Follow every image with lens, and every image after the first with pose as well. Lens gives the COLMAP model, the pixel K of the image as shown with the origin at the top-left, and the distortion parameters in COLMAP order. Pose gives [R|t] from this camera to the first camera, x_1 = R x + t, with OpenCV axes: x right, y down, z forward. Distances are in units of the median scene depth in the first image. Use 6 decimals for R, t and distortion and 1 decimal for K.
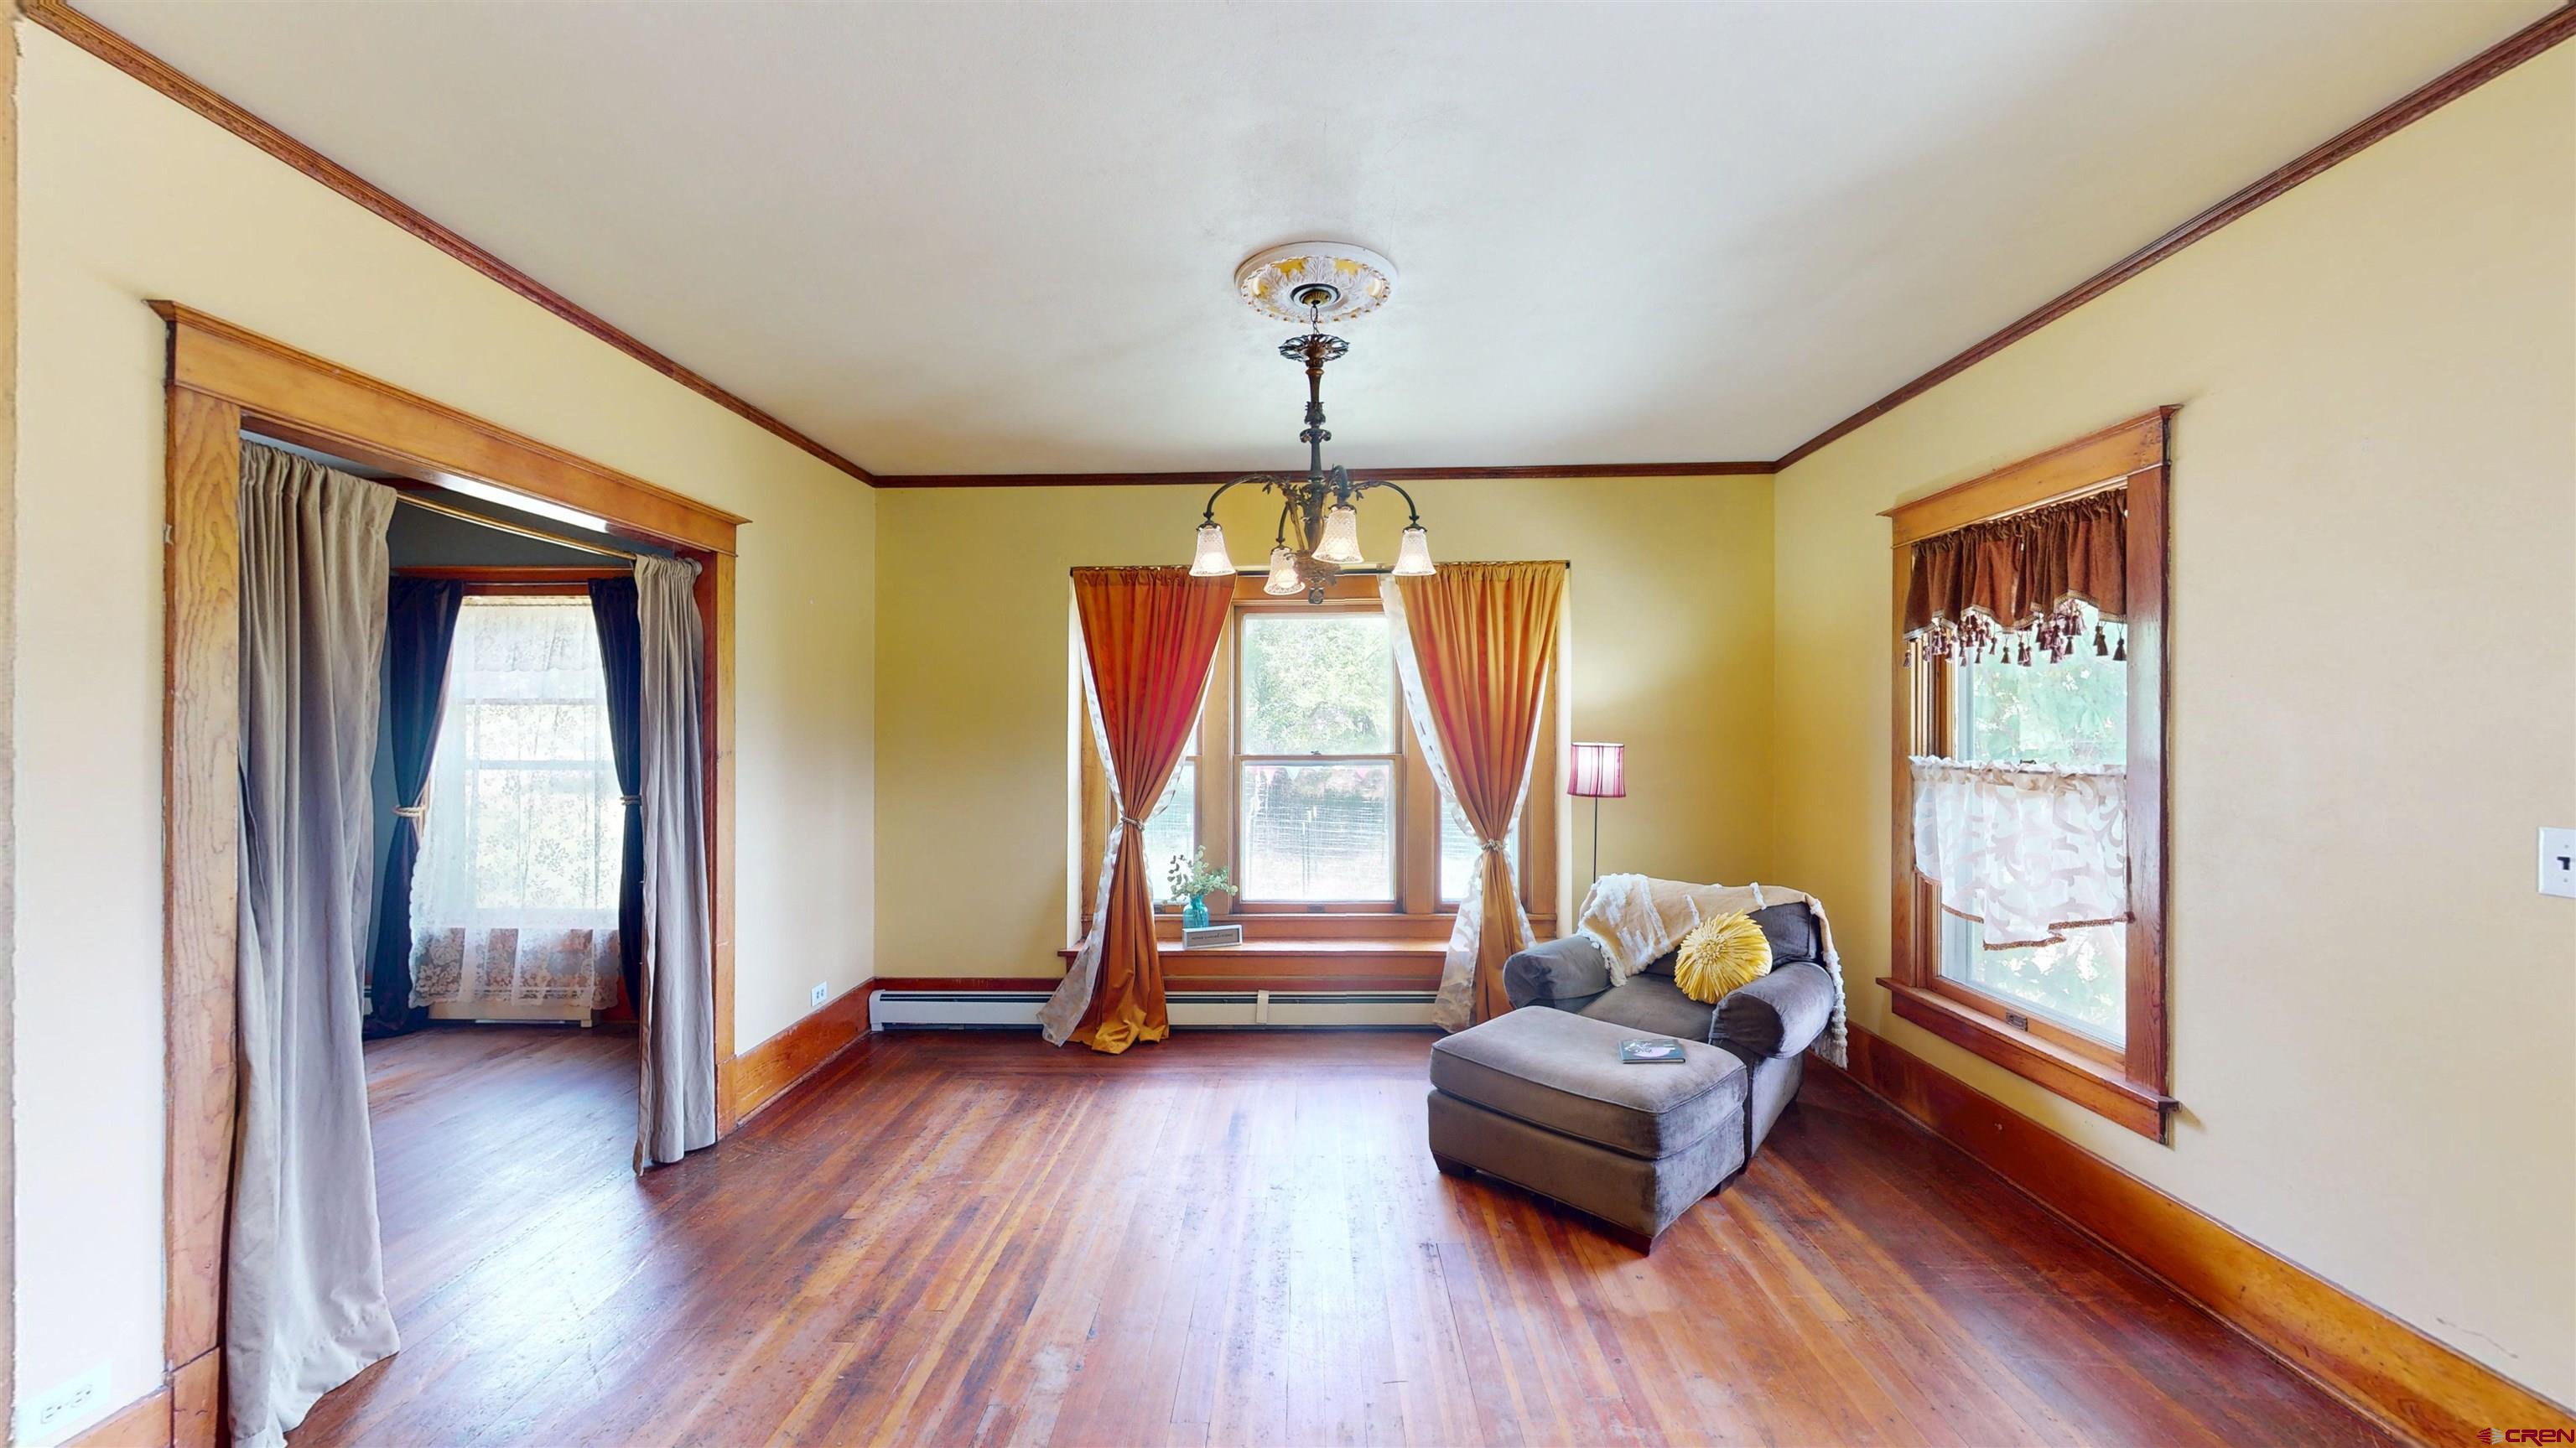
lens RADIAL K [[948.1, 0, 1287.4], [0, 948.1, 727.3], [0, 0, 1]] dist [0.000944, 0.000190]
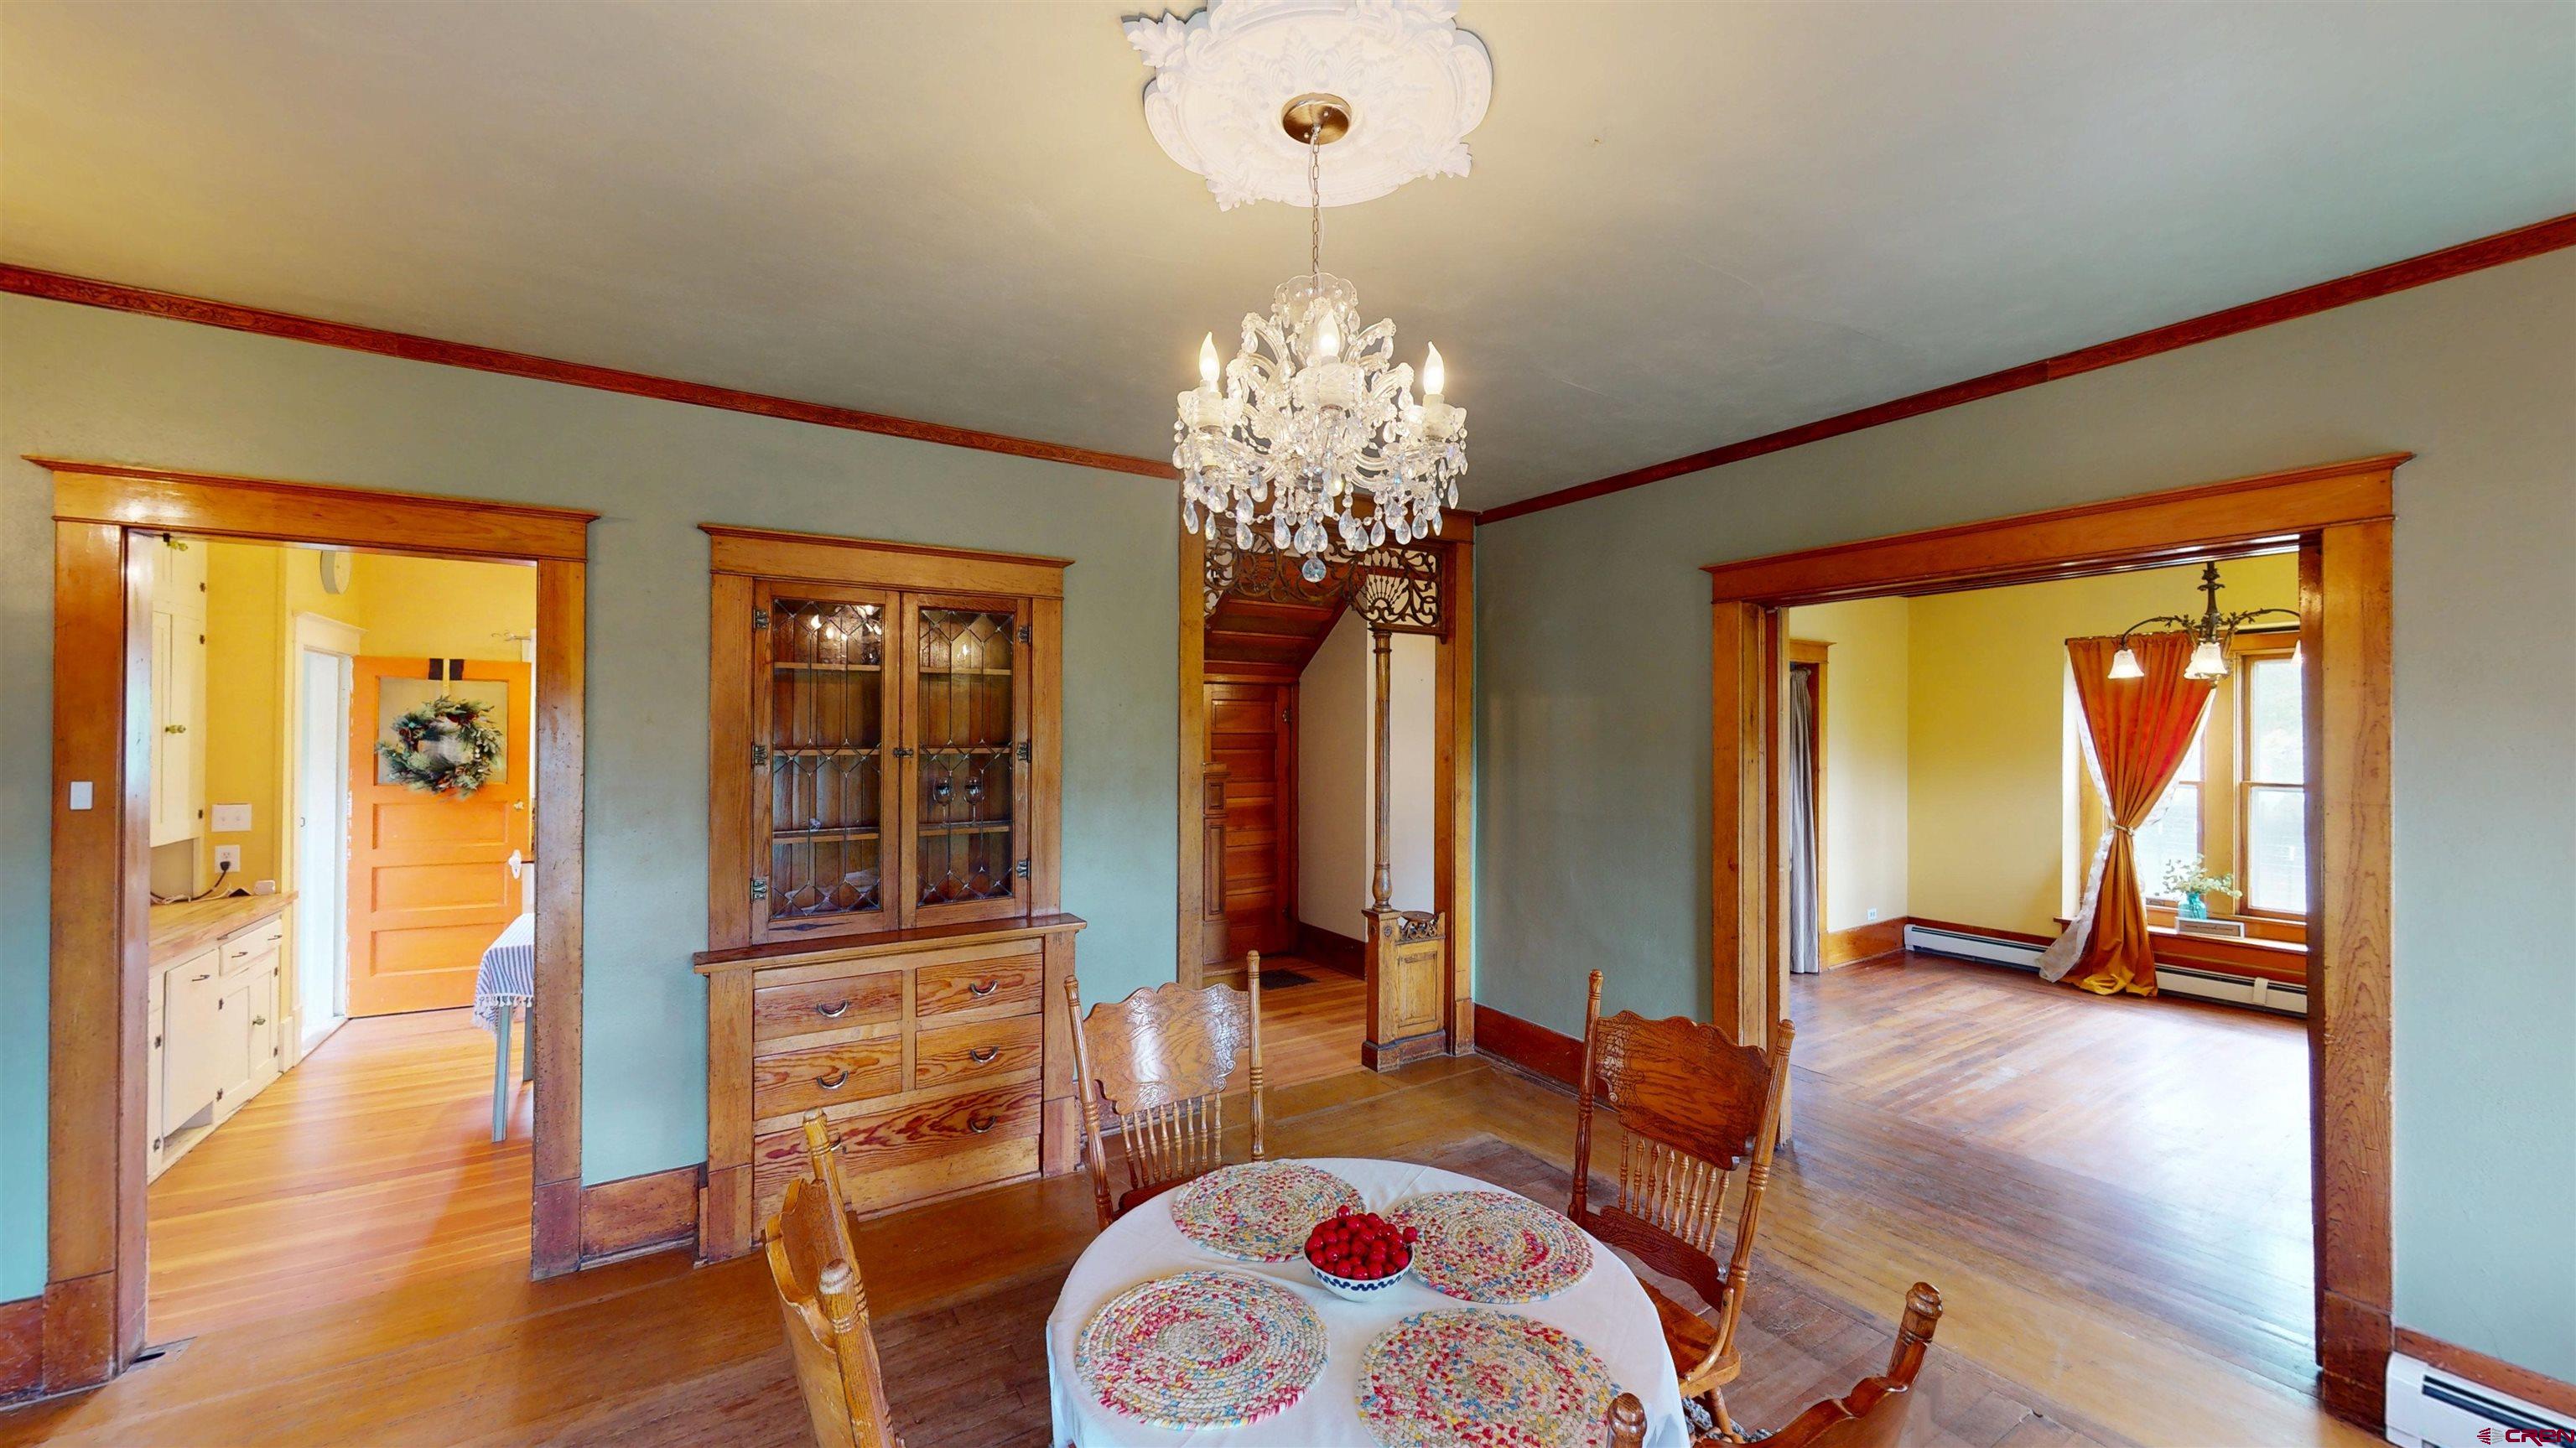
lens RADIAL K [[948.1, 0, 1287.4], [0, 948.1, 727.3], [0, 0, 1]] dist [0.000944, 0.000190]
pose [[0.556652, -0.003909, -0.830737, 0.288656], [-0.002283, 0.999978, -0.006235, -0.031003], [0.830743, 0.005368, 0.556631, -0.705098]]
